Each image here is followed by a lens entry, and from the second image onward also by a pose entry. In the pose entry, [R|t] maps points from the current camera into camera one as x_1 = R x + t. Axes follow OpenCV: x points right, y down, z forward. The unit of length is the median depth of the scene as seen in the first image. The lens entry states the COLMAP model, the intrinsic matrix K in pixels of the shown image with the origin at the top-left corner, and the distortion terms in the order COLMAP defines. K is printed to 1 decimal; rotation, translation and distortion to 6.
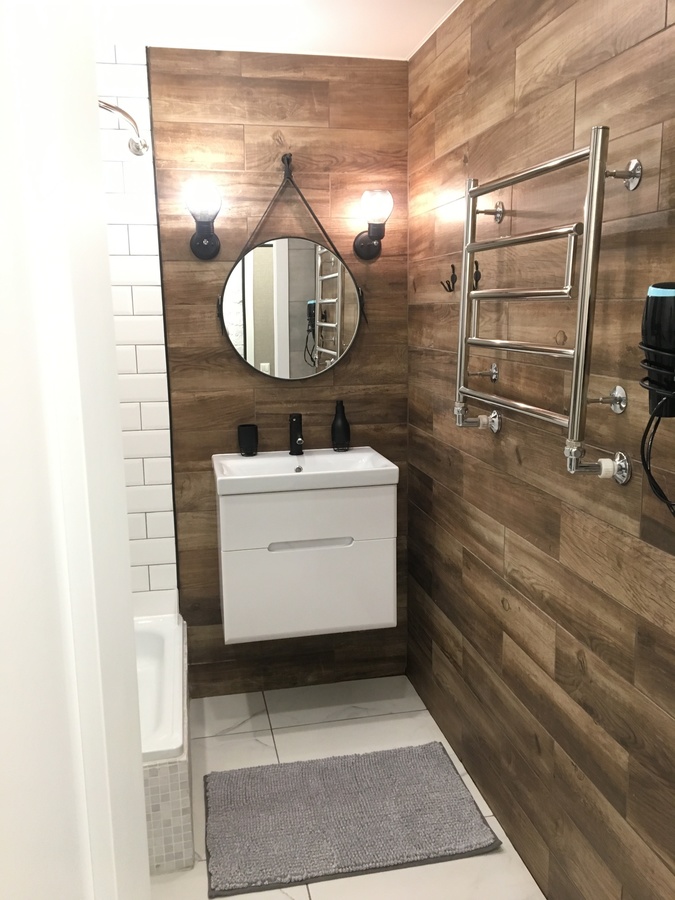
lens RADIAL K [[753.1, 0, 339.4], [0, 753.1, 445.0], [0, 0, 1]] dist [0.101693, -0.157787]
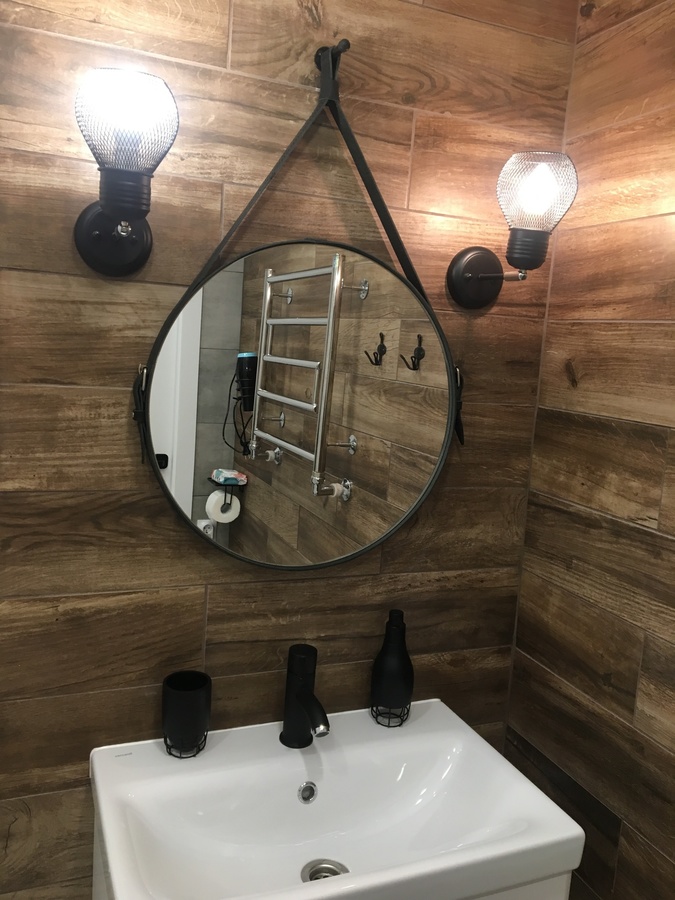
lens RADIAL K [[753.1, 0, 339.4], [0, 753.1, 445.0], [0, 0, 1]] dist [0.101693, -0.157787]
pose [[0.978791, 0.053419, 0.197774, -0.133183], [-0.045201, 0.997926, -0.045840, -0.142127], [-0.199812, 0.035928, 0.979175, 0.587244]]
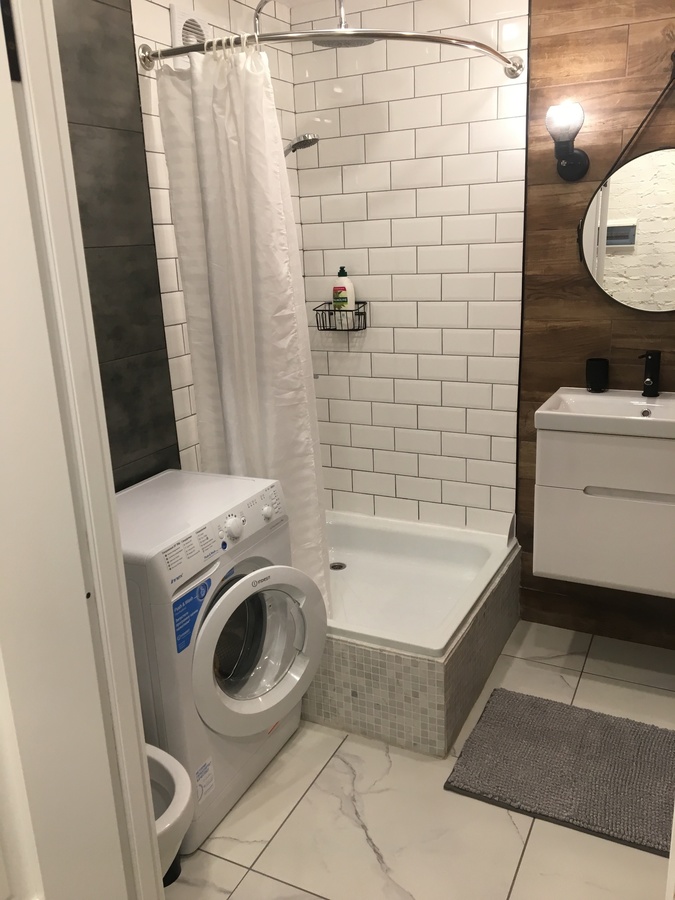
lens RADIAL K [[753.1, 0, 339.4], [0, 753.1, 445.0], [0, 0, 1]] dist [0.101693, -0.157787]
pose [[0.783428, 0.148406, -0.603504, 0.219573], [-0.082724, 0.987331, 0.135406, -0.023327], [0.615953, -0.056156, 0.785779, 0.051994]]
